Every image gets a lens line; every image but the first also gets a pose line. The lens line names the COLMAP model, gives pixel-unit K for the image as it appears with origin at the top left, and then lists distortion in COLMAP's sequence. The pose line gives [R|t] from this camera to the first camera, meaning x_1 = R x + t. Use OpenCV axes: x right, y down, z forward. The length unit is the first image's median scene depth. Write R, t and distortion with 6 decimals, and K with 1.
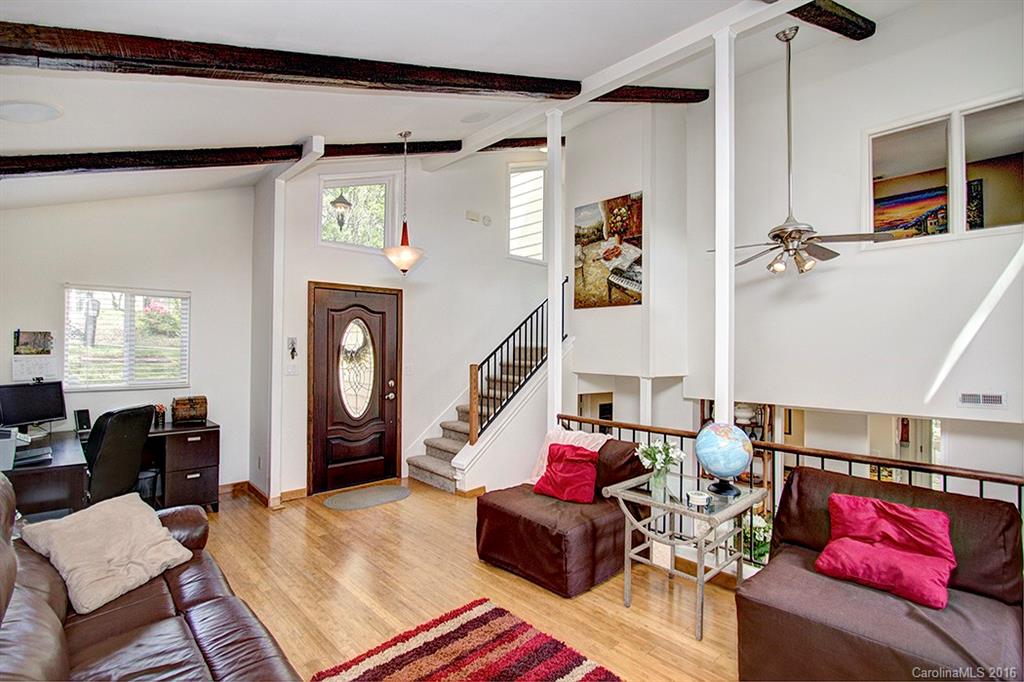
lens RADIAL K [[469.8, 0, 508.2], [0, 469.8, 345.3], [0, 0, 1]] dist [-0.003345, -0.000518]
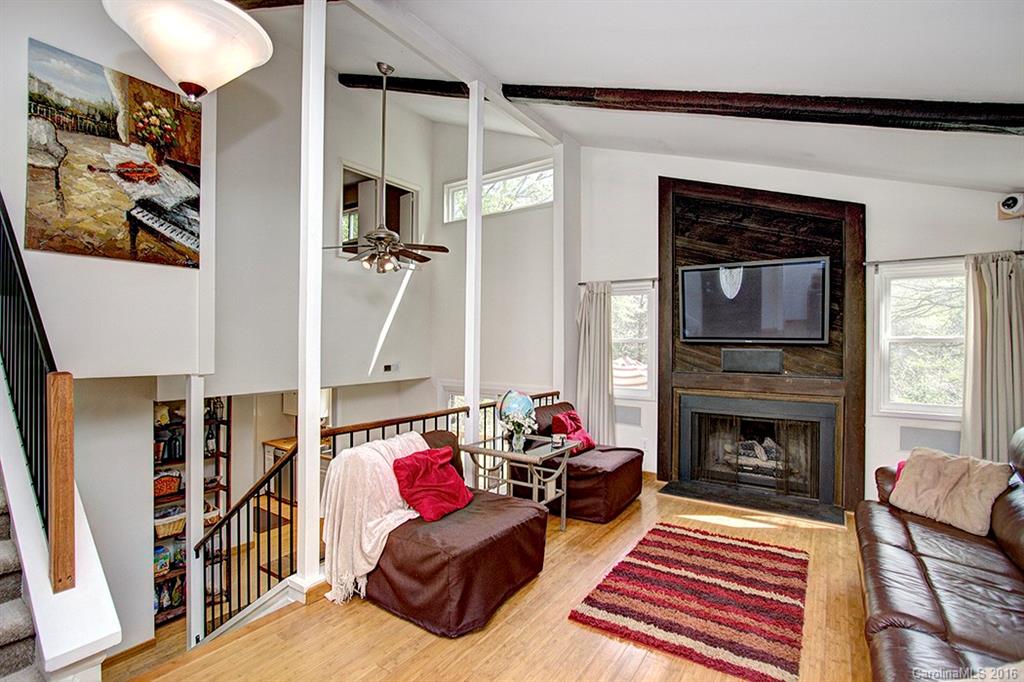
lens RADIAL K [[469.8, 0, 509.7], [0, 469.8, 337.1], [0, 0, 1]] dist [-0.003345, -0.000518]
pose [[-0.207394, -0.005750, 0.978241, -0.461270], [-0.014094, 0.999896, 0.002889, 0.004546], [-0.978156, -0.013188, -0.207454, 0.669491]]
